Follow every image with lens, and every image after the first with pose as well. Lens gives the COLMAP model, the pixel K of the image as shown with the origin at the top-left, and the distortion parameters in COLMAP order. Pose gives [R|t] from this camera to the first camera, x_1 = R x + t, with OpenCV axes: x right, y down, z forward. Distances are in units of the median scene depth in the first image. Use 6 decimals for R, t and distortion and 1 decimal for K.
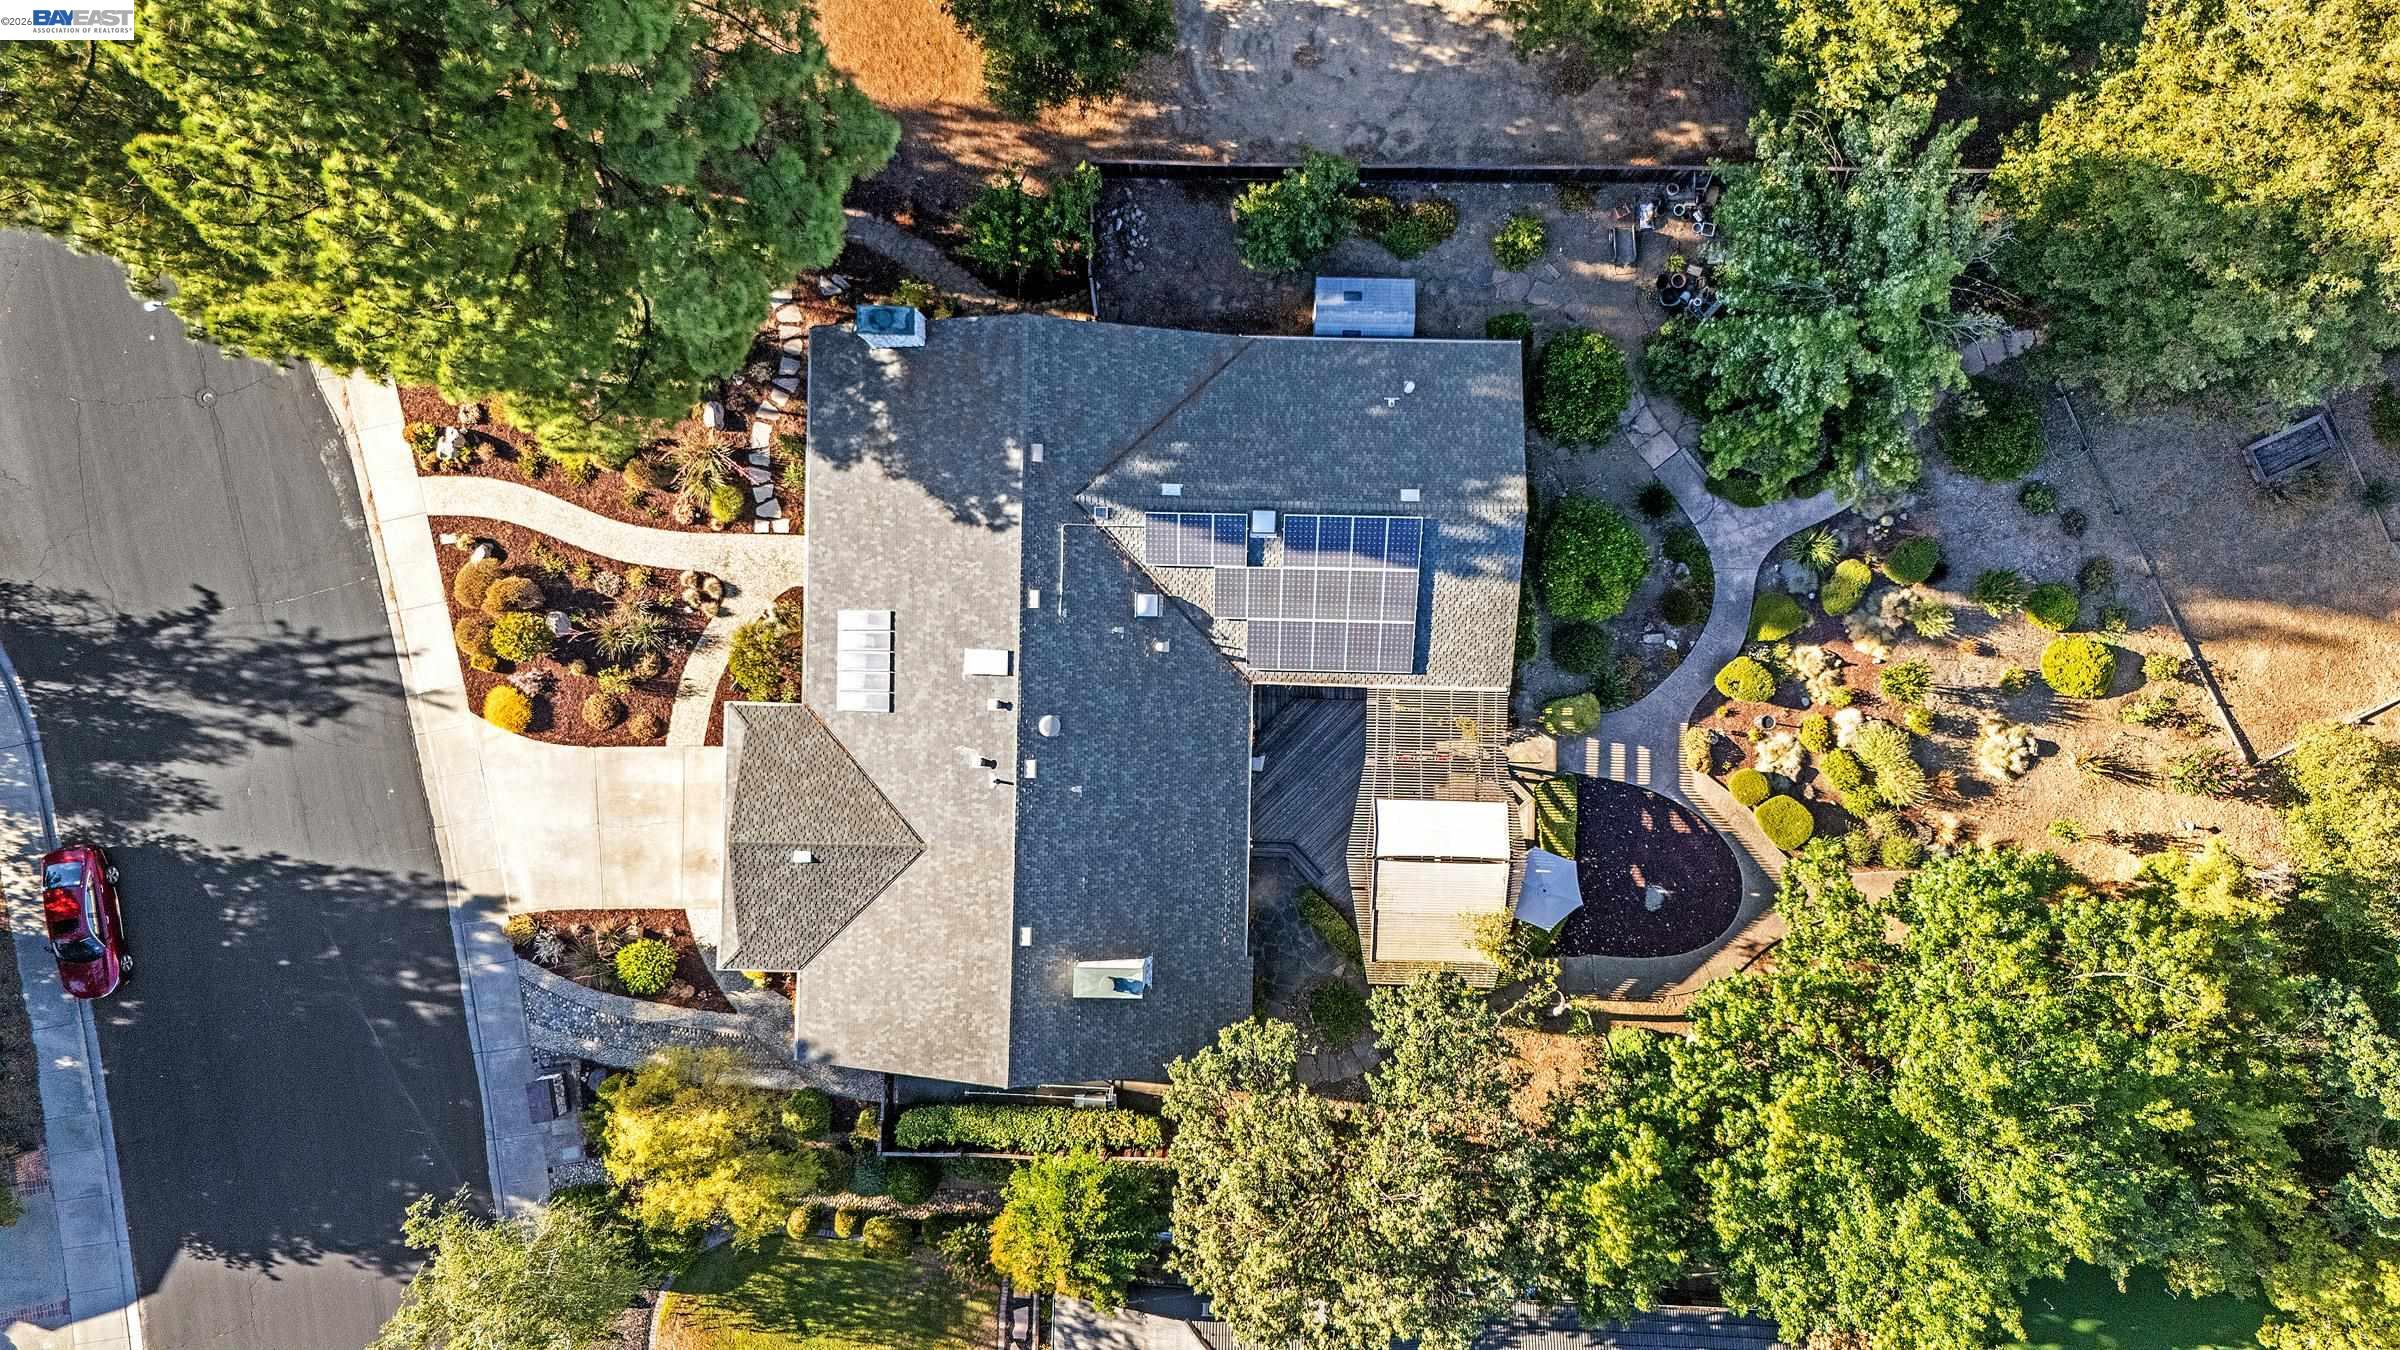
lens RADIAL K [[1753.6, 0, 1200.0], [0, 1753.6, 675.0], [0, 0, 1]] dist [0.079336, -0.002127]
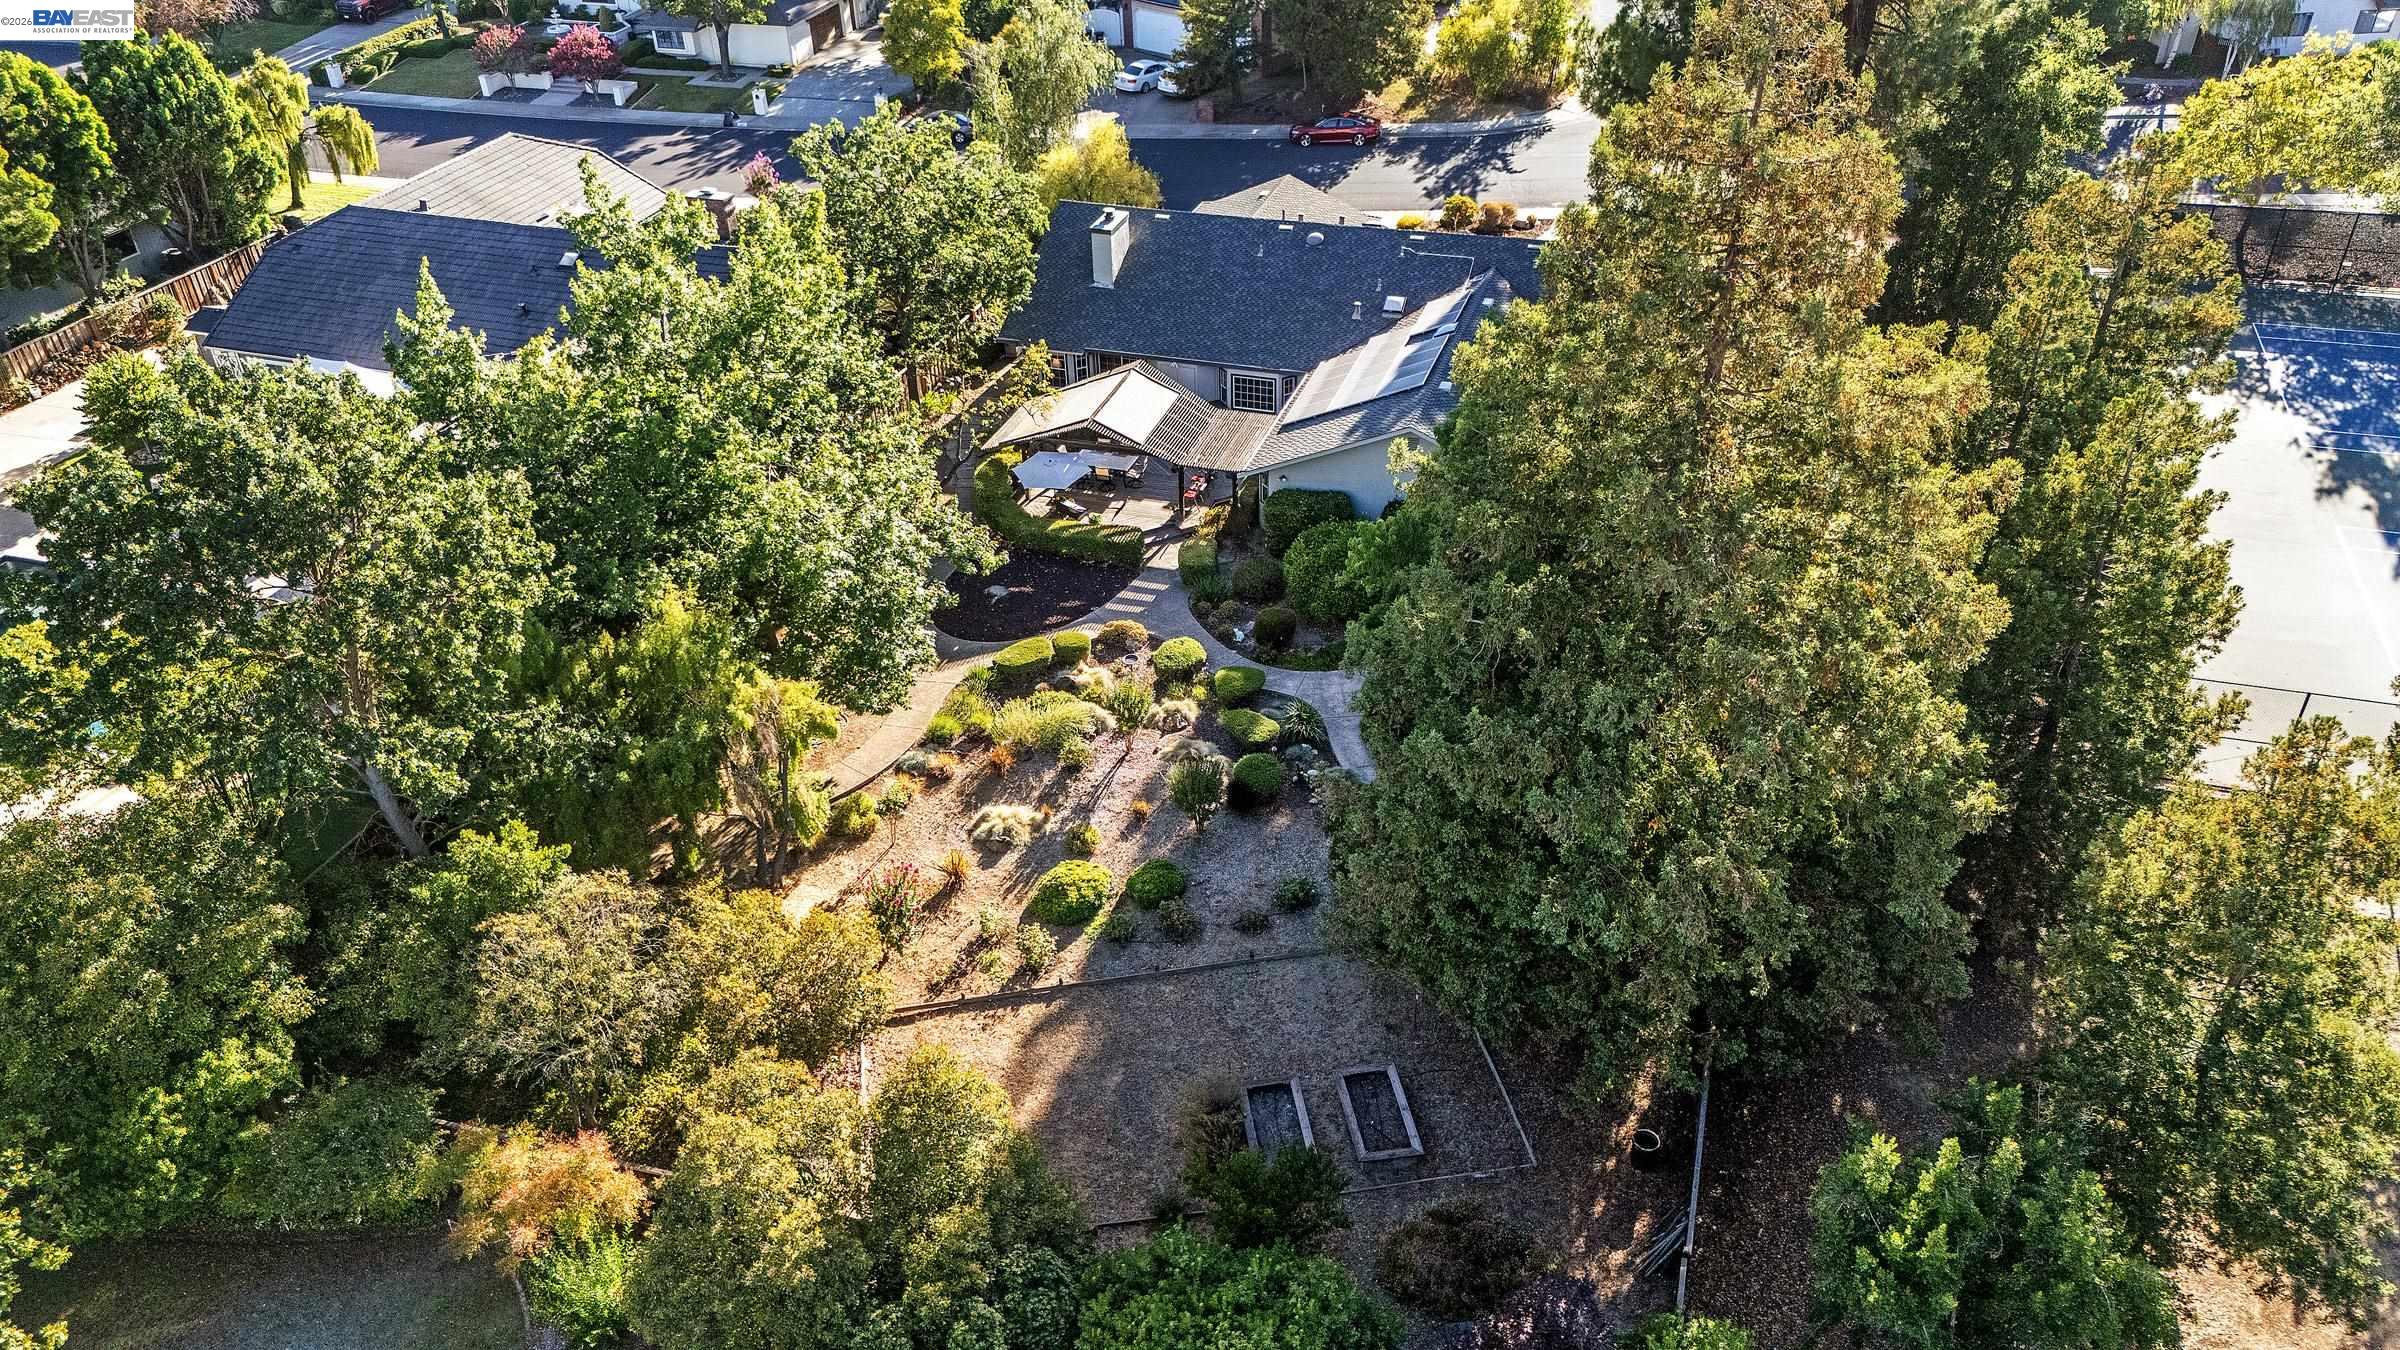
lens RADIAL K [[1687.7, 0, 1201.2], [0, 1687.7, 707.3], [0, 0, 1]] dist [0.135817, -0.000980]
pose [[-0.286174, 0.567079, -0.772351, 0.984585], [-0.957884, -0.149342, 0.245267, -0.223275], [0.023741, 0.810011, 0.585933, 0.507294]]
